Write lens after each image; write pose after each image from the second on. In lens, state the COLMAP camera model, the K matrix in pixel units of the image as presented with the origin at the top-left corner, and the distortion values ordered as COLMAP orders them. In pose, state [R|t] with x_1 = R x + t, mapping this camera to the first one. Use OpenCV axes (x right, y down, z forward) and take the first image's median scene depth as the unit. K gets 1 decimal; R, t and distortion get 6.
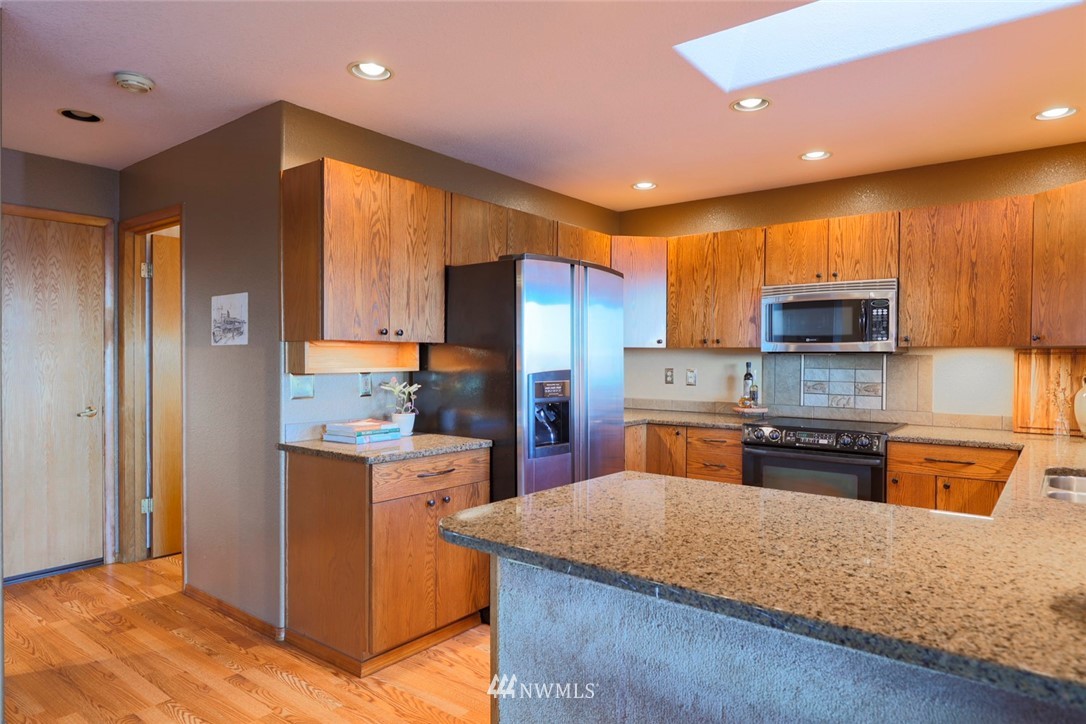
lens RADIAL K [[674.2, 0, 541.5], [0, 674.2, 364.7], [0, 0, 1]] dist [0.000453, 0.000565]
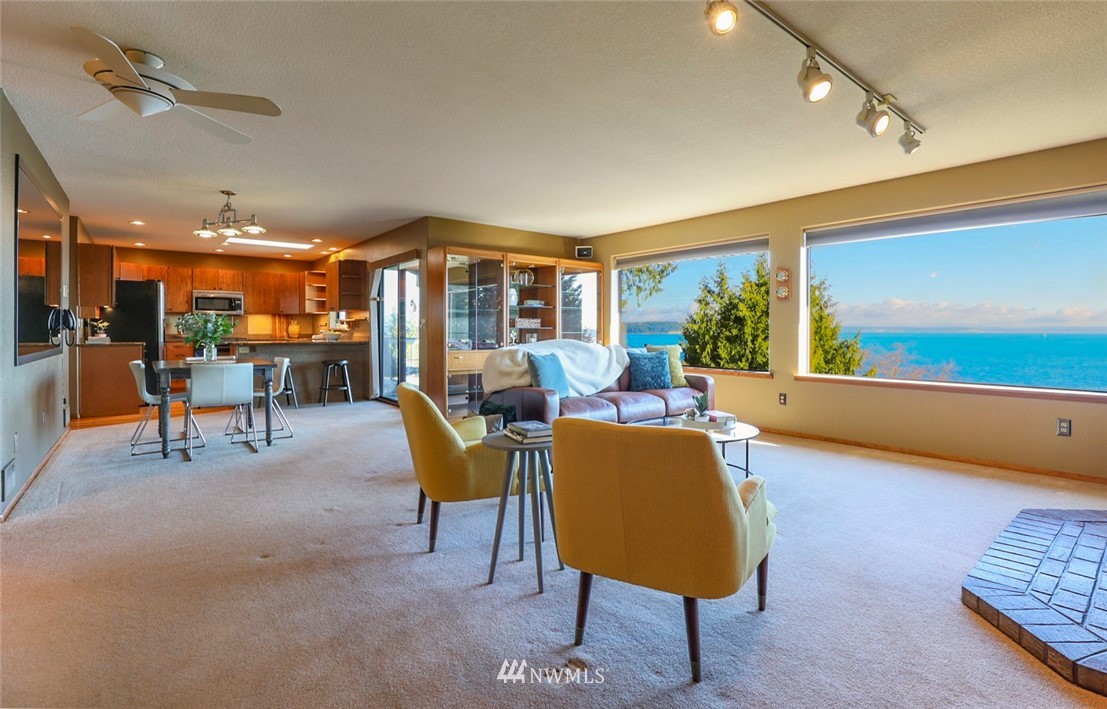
lens RADIAL K [[519.6, 0, 567.9], [0, 519.6, 333.6], [0, 0, 1]] dist [-0.022142, -0.000034]
pose [[0.208892, -0.014910, 0.977825, -1.576328], [0.008307, 0.999875, 0.013471, 0.052154], [-0.977903, 0.005309, 0.208990, -1.051381]]
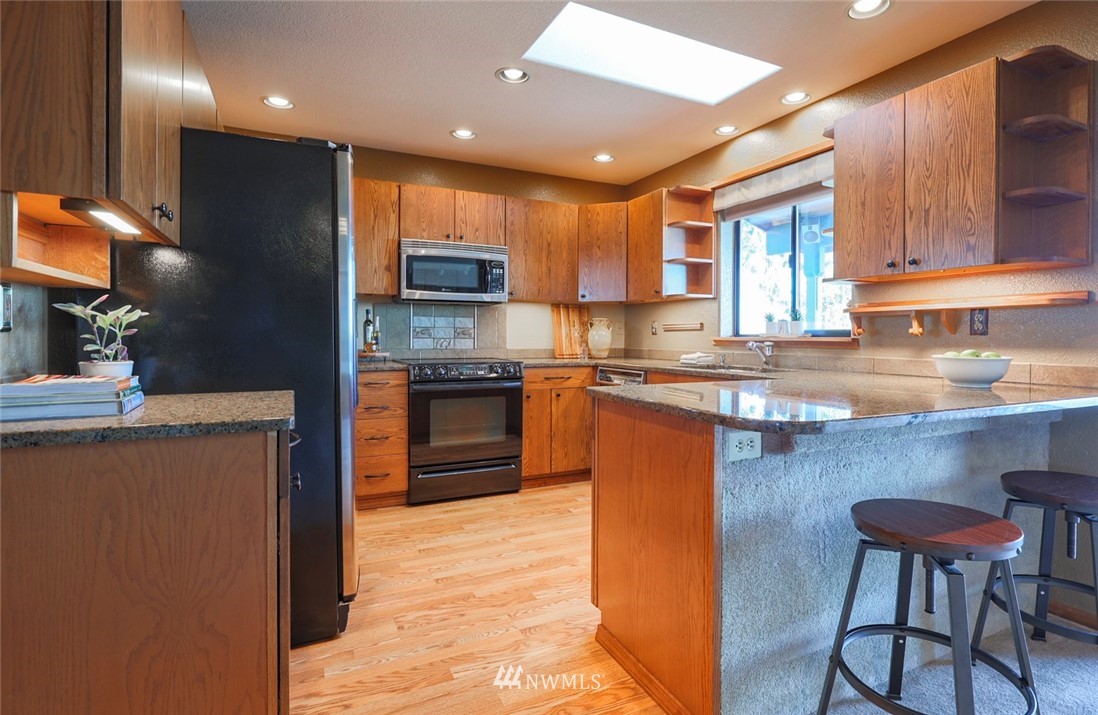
lens RADIAL K [[556.7, 0, 577.5], [0, 556.7, 342.8], [0, 0, 1]] dist [0.005764, 0.000076]
pose [[0.414491, -0.014283, 0.909941, -0.414748], [0.007226, 0.999897, 0.012403, 0.047990], [-0.910025, 0.001434, 0.414552, 0.417529]]
